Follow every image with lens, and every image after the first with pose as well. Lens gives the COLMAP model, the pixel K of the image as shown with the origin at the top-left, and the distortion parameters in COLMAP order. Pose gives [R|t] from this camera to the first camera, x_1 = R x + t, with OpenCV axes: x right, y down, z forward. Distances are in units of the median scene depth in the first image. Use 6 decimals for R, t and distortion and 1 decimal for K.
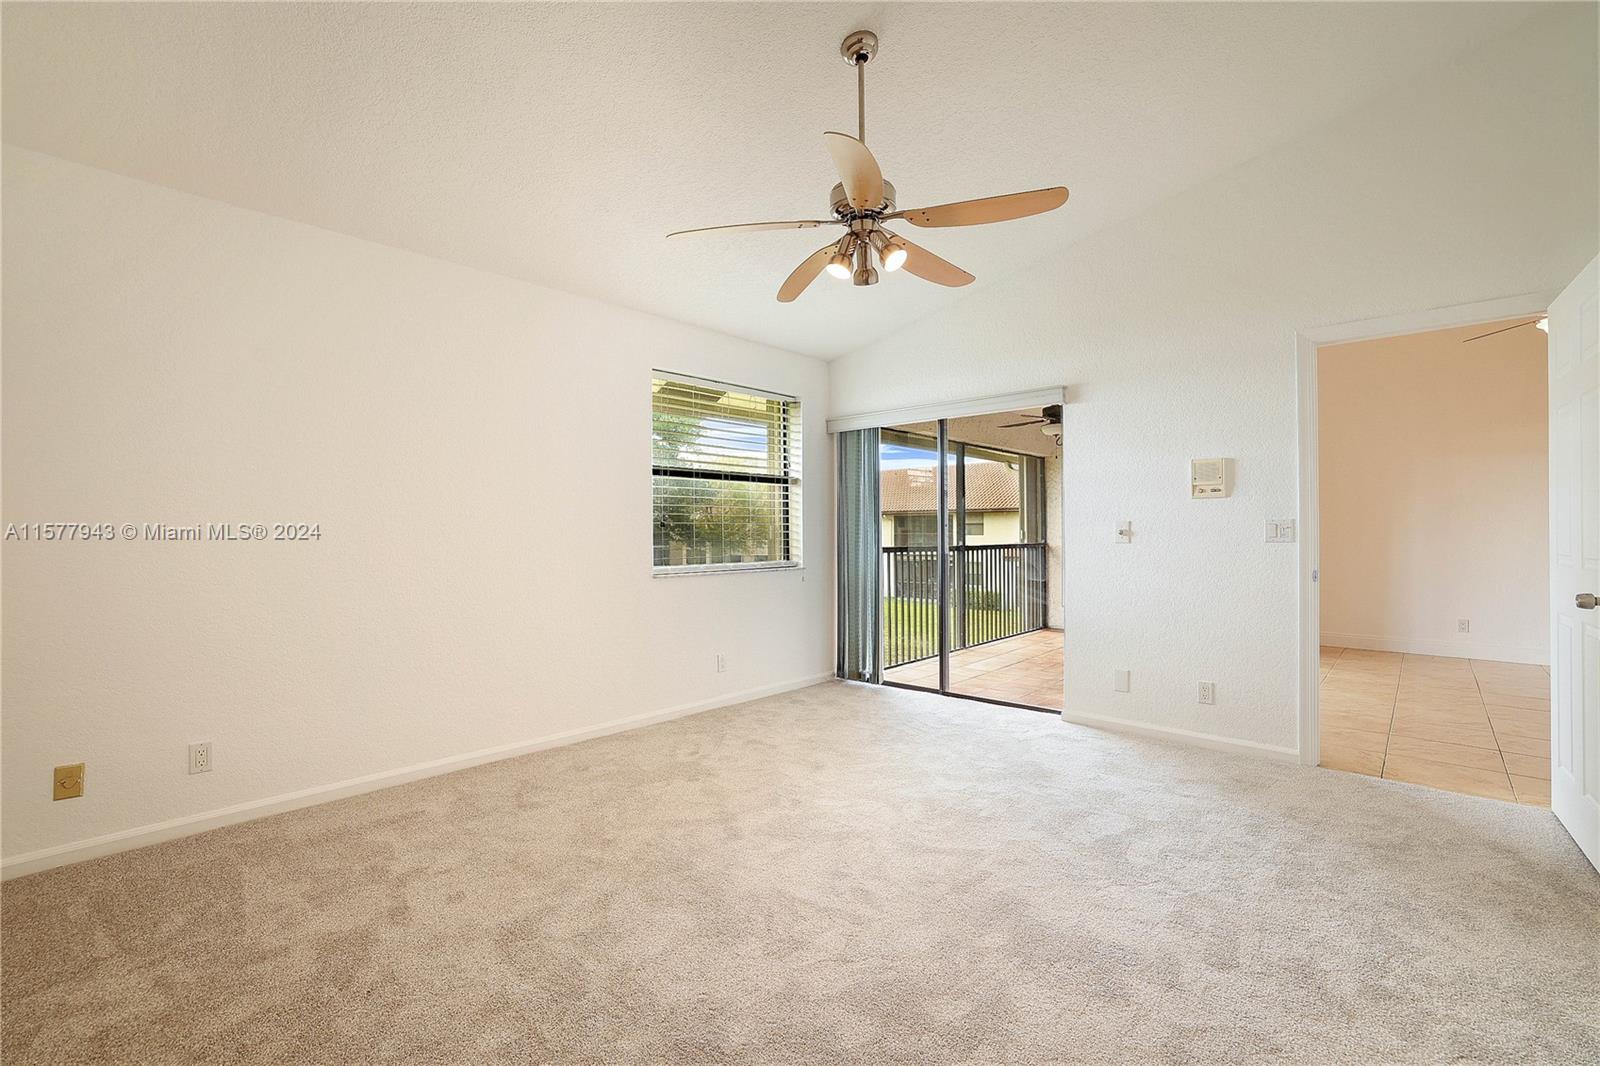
lens RADIAL K [[697.1, 0, 795.1], [0, 697.1, 527.1], [0, 0, 1]] dist [-0.014577, 0.000217]
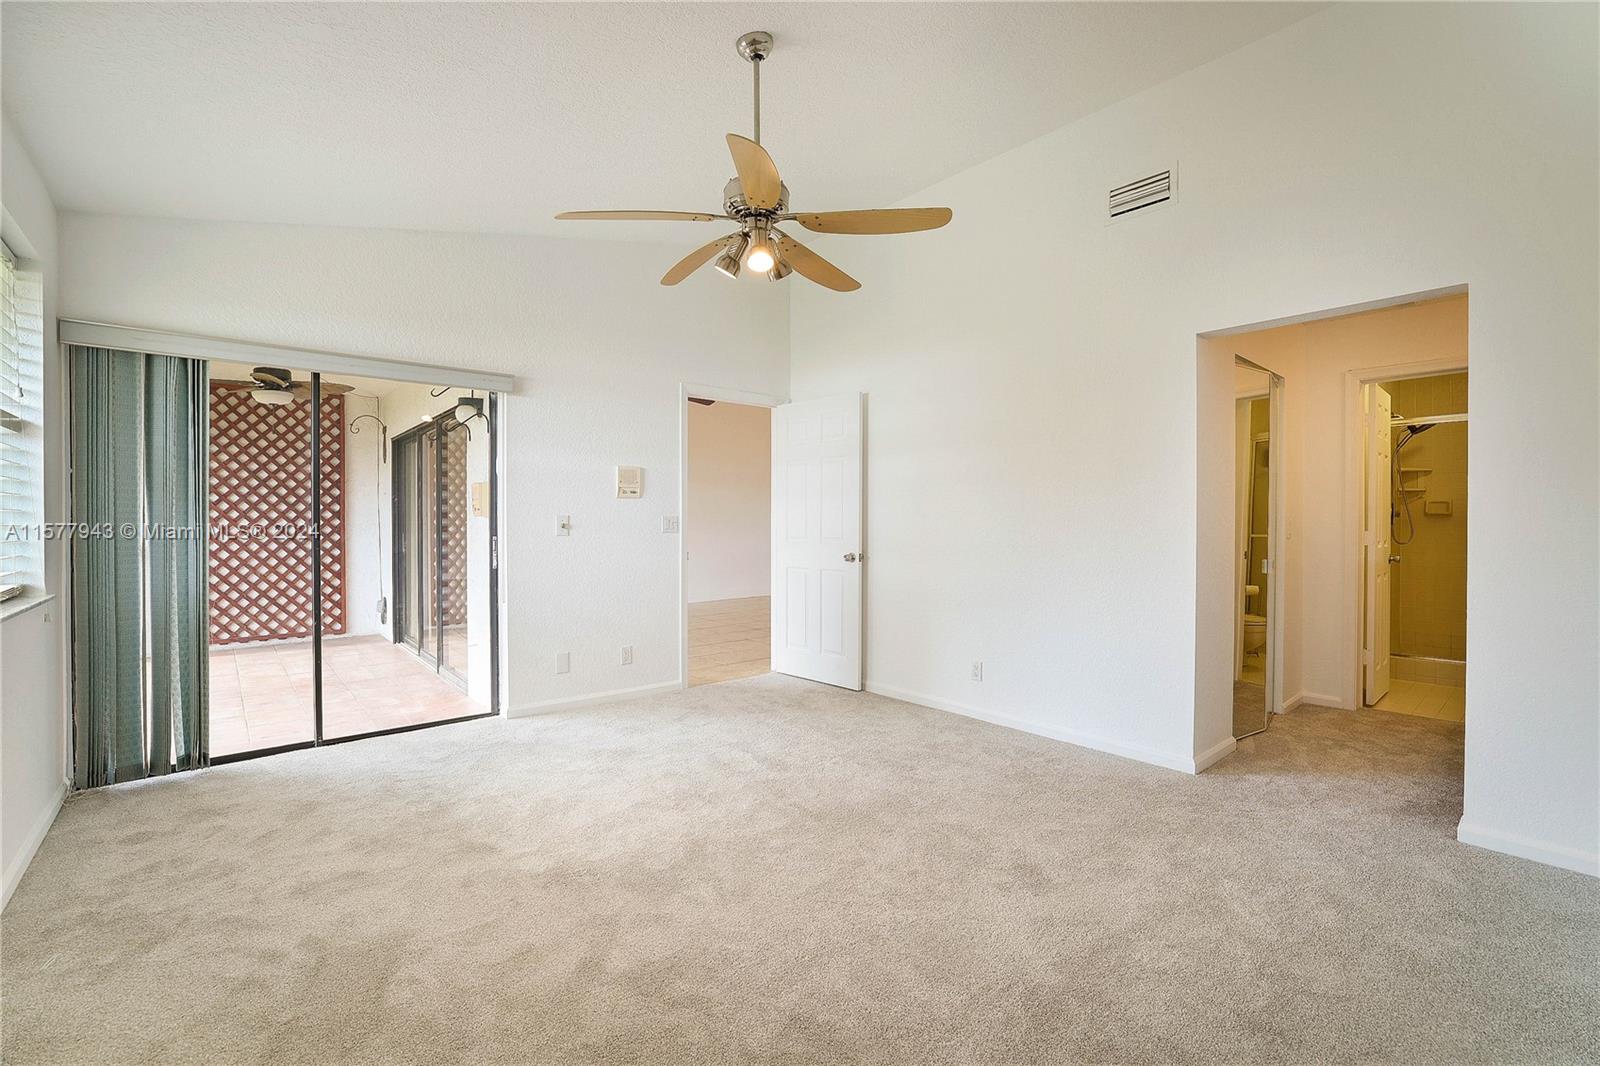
lens RADIAL K [[687.6, 0, 803.0], [0, 687.6, 526.0], [0, 0, 1]] dist [-0.041859, 0.015618]
pose [[0.114098, -0.001221, 0.993469, -0.564194], [-0.003759, 0.999992, 0.001660, 0.004614], [-0.993462, -0.003924, 0.114093, 0.524819]]
